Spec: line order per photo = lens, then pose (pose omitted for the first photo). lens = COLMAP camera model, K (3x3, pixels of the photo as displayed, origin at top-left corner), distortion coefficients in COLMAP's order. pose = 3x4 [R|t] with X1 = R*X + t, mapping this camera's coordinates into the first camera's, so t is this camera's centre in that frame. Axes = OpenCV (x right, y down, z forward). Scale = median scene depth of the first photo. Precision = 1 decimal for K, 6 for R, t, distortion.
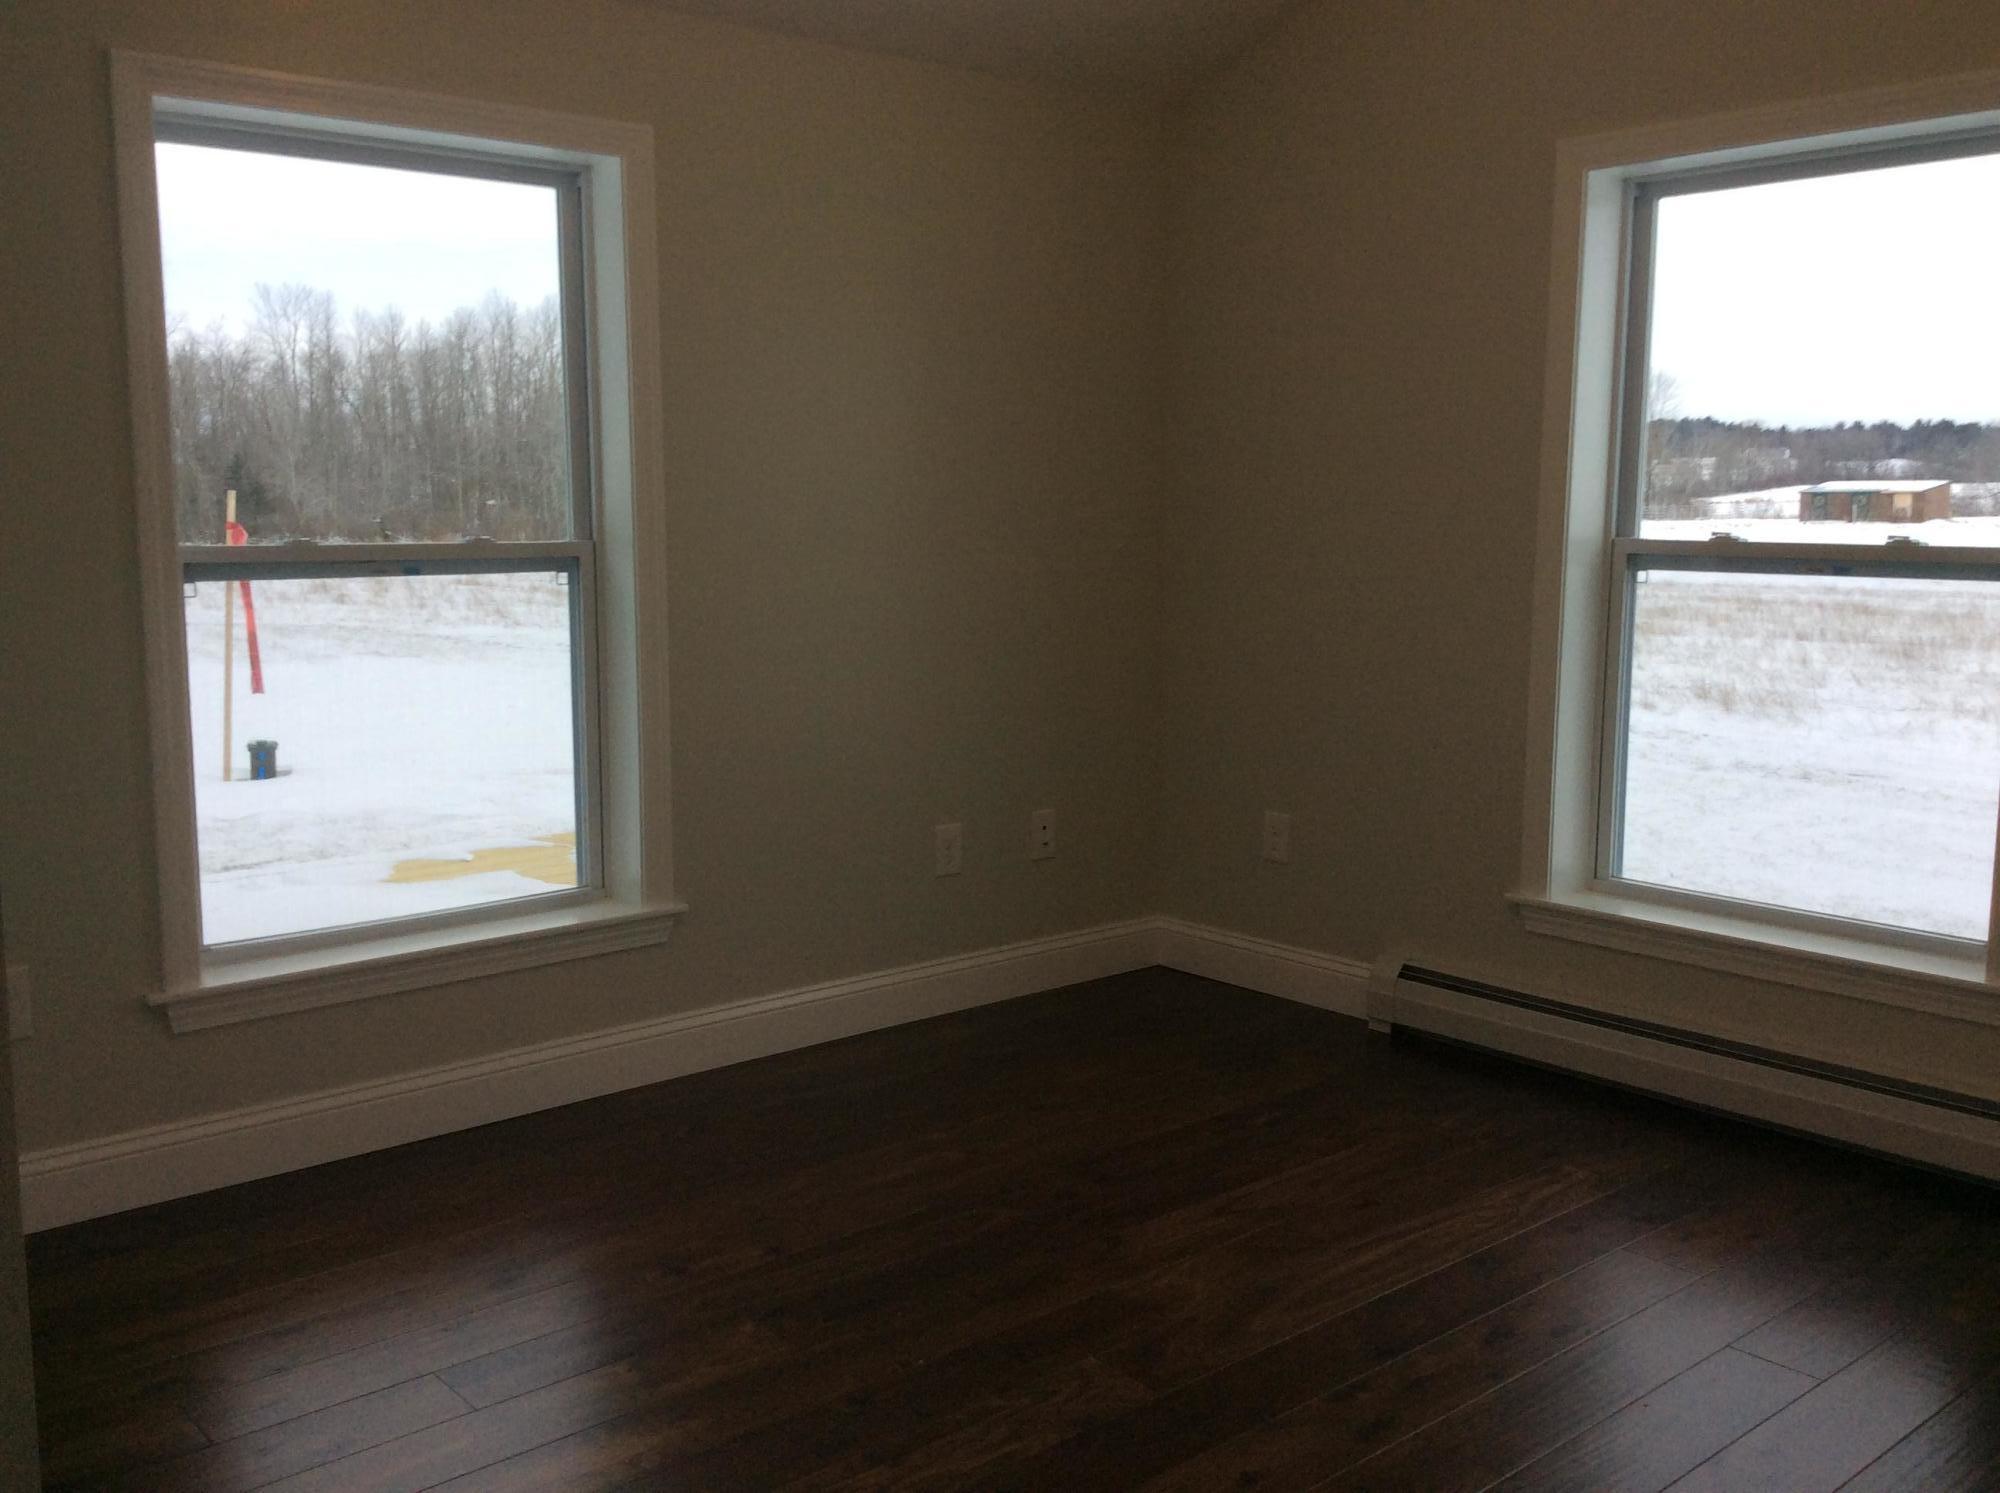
lens RADIAL K [[1920.4, 0, 939.1], [0, 1920.4, 765.8], [0, 0, 1]] dist [0.077193, -0.100215]
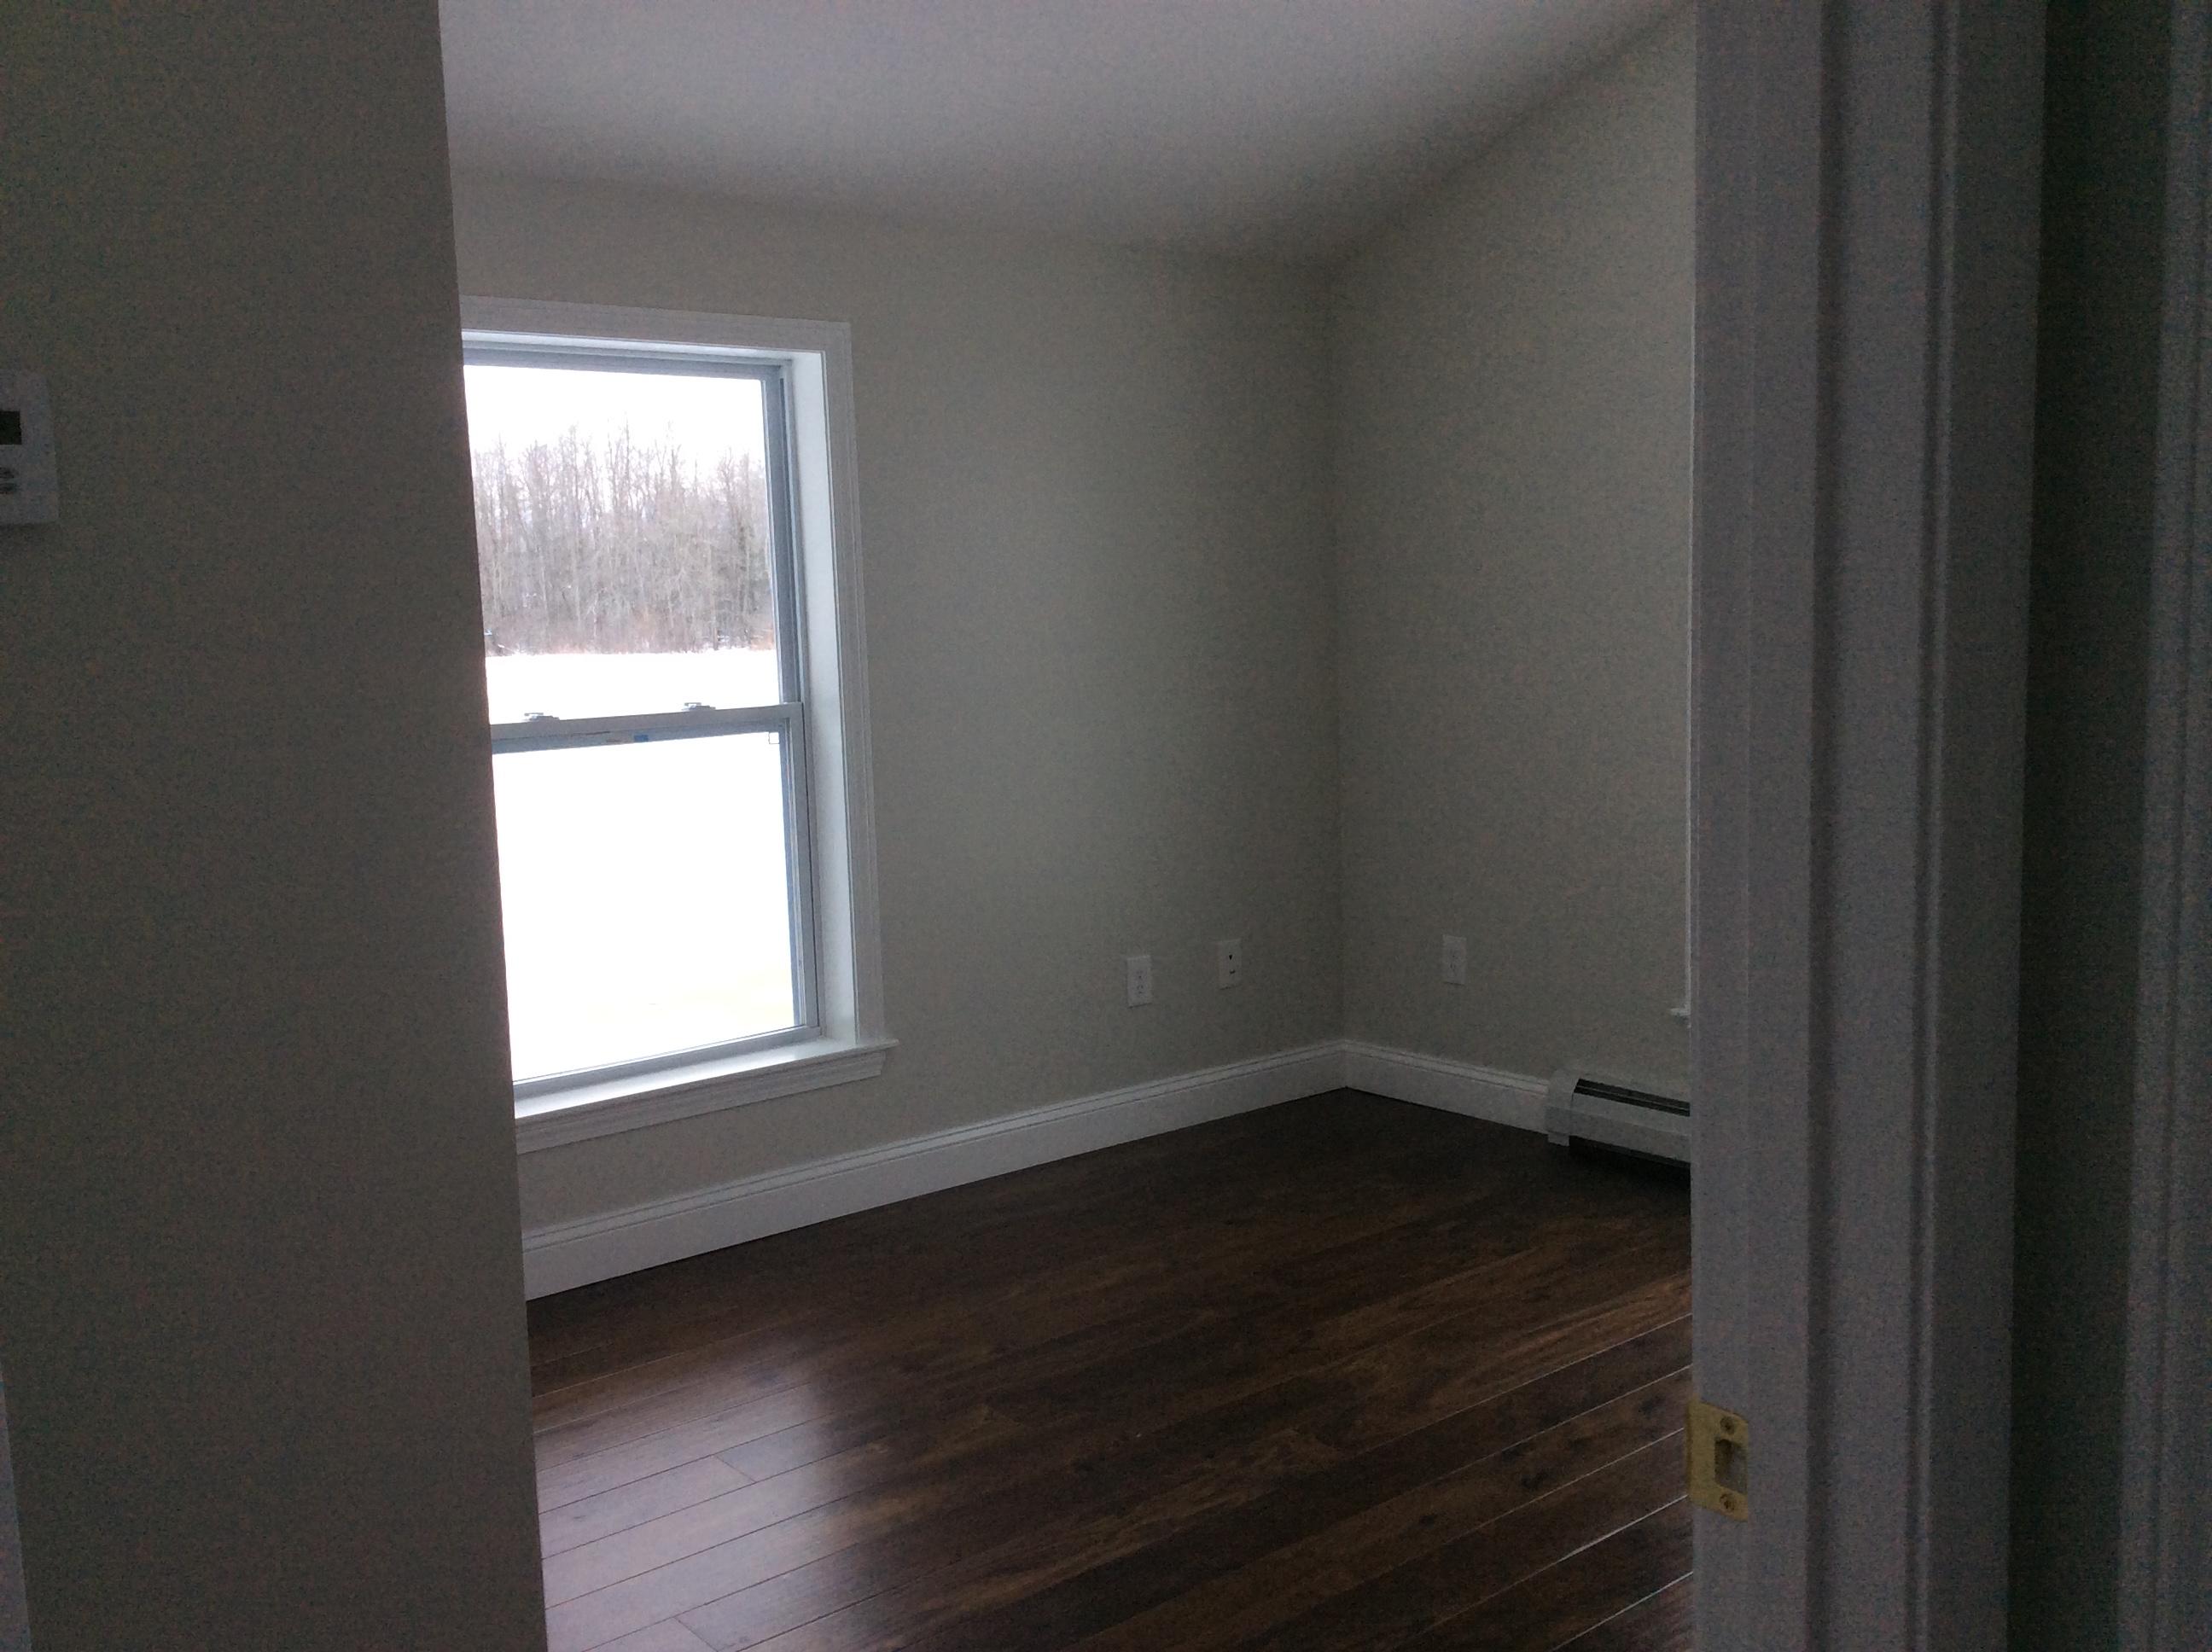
lens RADIAL K [[2123.8, 0, 1062.2], [0, 2123.8, 843.0], [0, 0, 1]] dist [0.077193, -0.100215]
pose [[0.999305, -0.030168, -0.021896, -0.010975], [0.029740, 0.999365, -0.019641, -0.011237], [0.022474, 0.018976, 0.999567, -0.178624]]
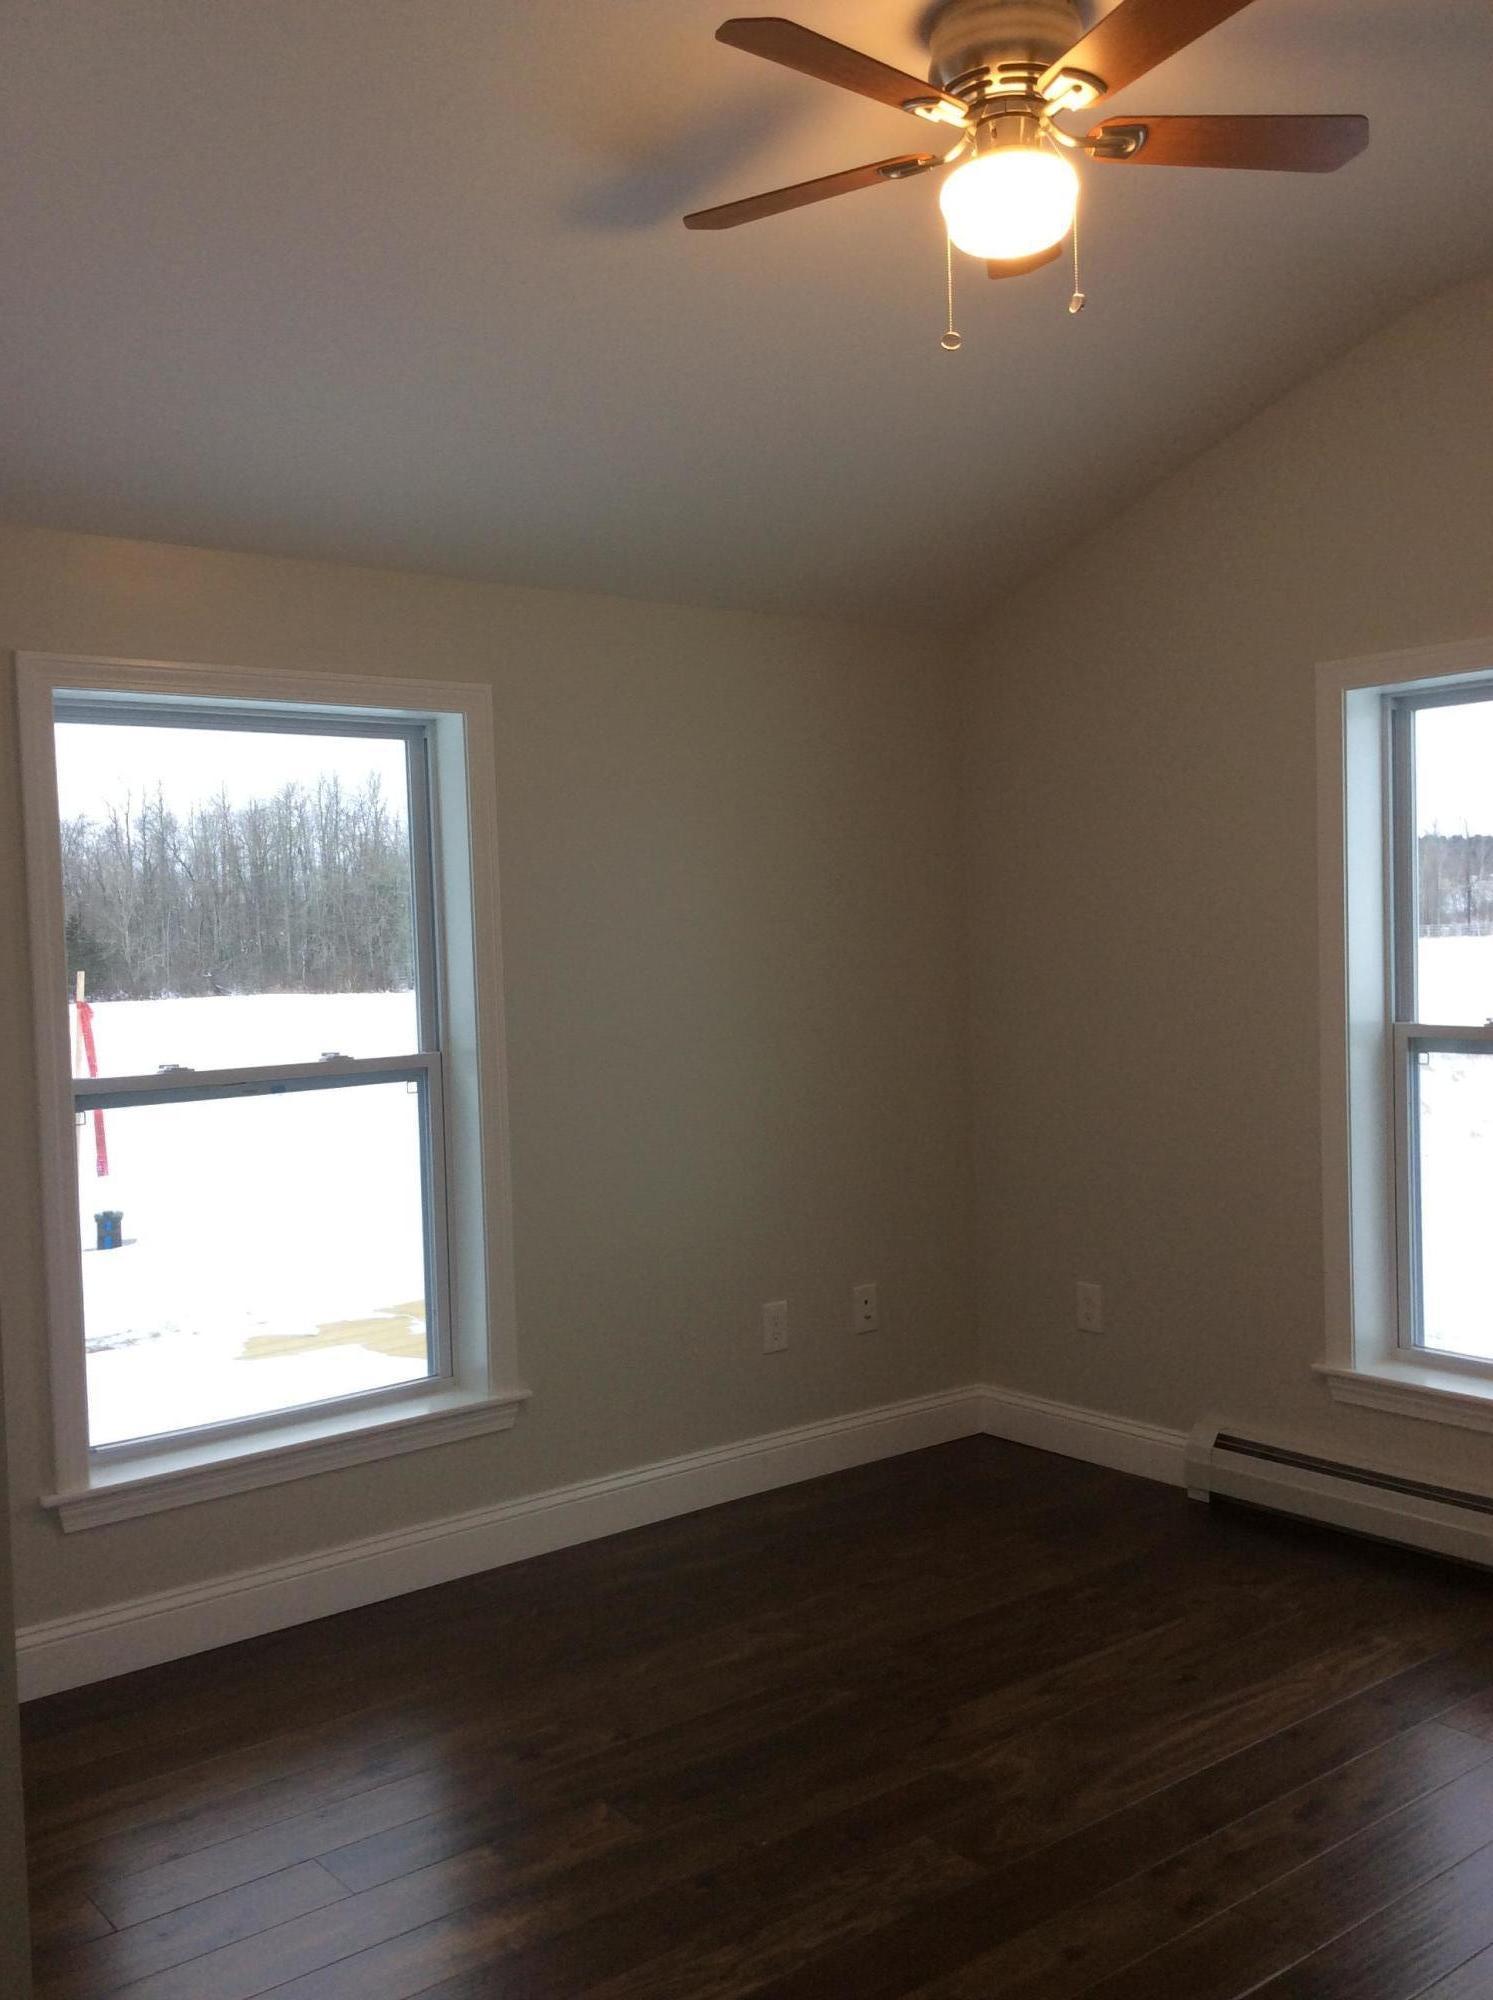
lens RADIAL K [[1920.4, 0, 690.8], [0, 1920.4, 1015.5], [0, 0, 1]] dist [0.077193, -0.100215]
pose [[0.998948, -0.028427, -0.035993, 0.001289], [0.024798, 0.994925, -0.097520, -0.028670], [0.038583, 0.096525, 0.994582, -0.075109]]
